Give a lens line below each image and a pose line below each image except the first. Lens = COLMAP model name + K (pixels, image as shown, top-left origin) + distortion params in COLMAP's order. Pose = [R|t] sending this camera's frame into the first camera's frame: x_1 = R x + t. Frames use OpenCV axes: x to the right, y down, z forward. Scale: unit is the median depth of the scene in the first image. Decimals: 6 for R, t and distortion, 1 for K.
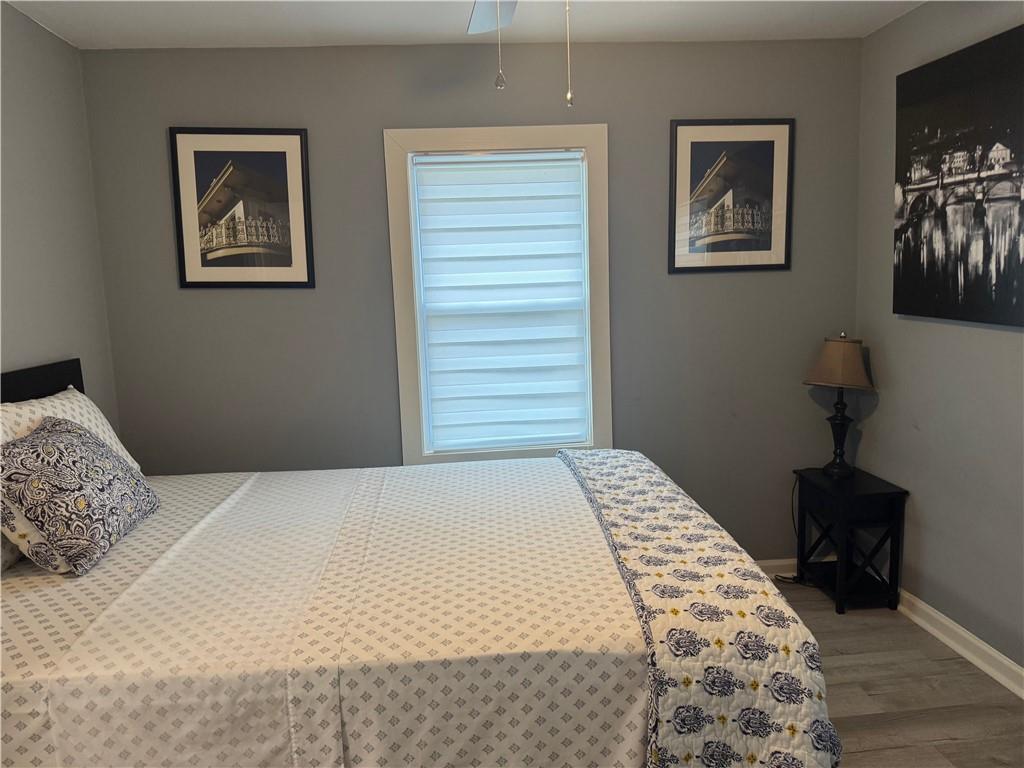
lens RADIAL K [[715.4, 0, 510.3], [0, 715.4, 373.9], [0, 0, 1]] dist [0.015027, -0.032043]
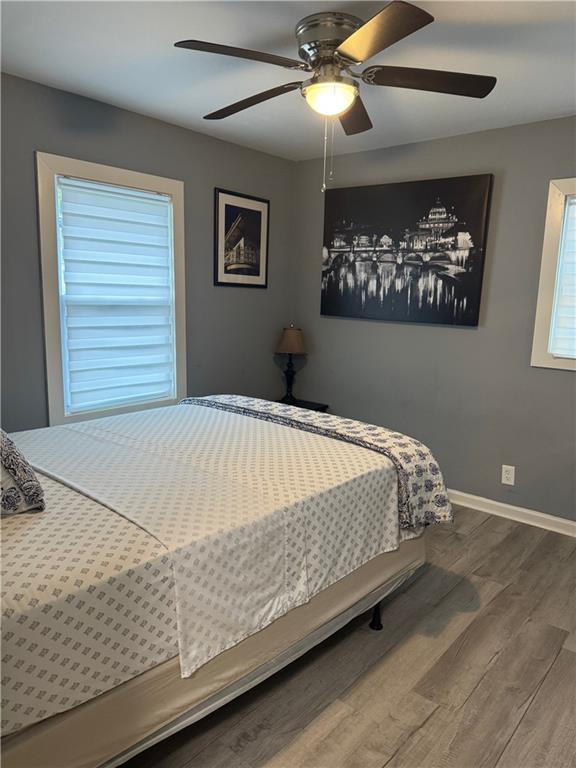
lens RADIAL K [[536.6, 0, 289.4], [0, 536.6, 388.9], [0, 0, 1]] dist [0.015027, -0.032043]
pose [[0.699596, -0.066730, 0.711416, -0.640466], [0.040000, 0.997726, 0.054250, 0.036061], [-0.713418, -0.009496, 0.700674, 0.060864]]
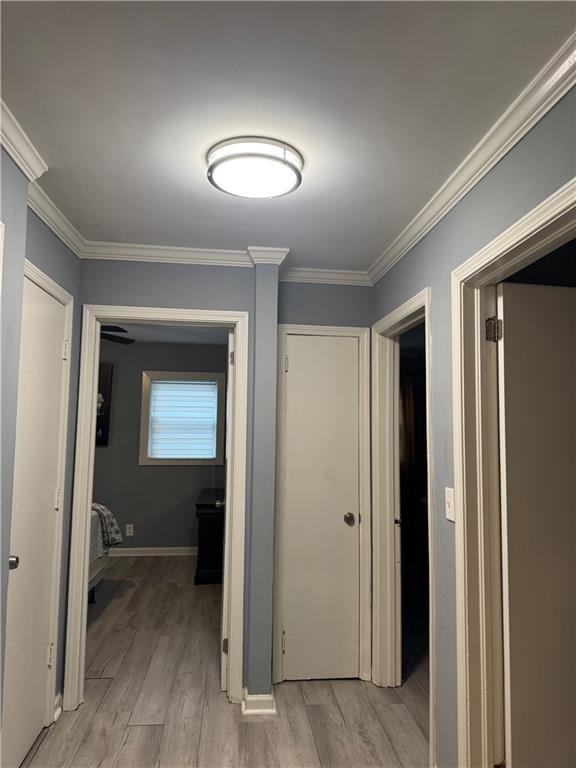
lens RADIAL K [[536.6, 0, 290.2], [0, 536.6, 381.8], [0, 0, 1]] dist [0.015027, -0.032043]
pose [[-0.035167, 0.120642, 0.992073, -1.767332], [0.117948, 0.986250, -0.115753, 0.064138], [-0.992397, 0.112942, -0.048913, -0.044003]]
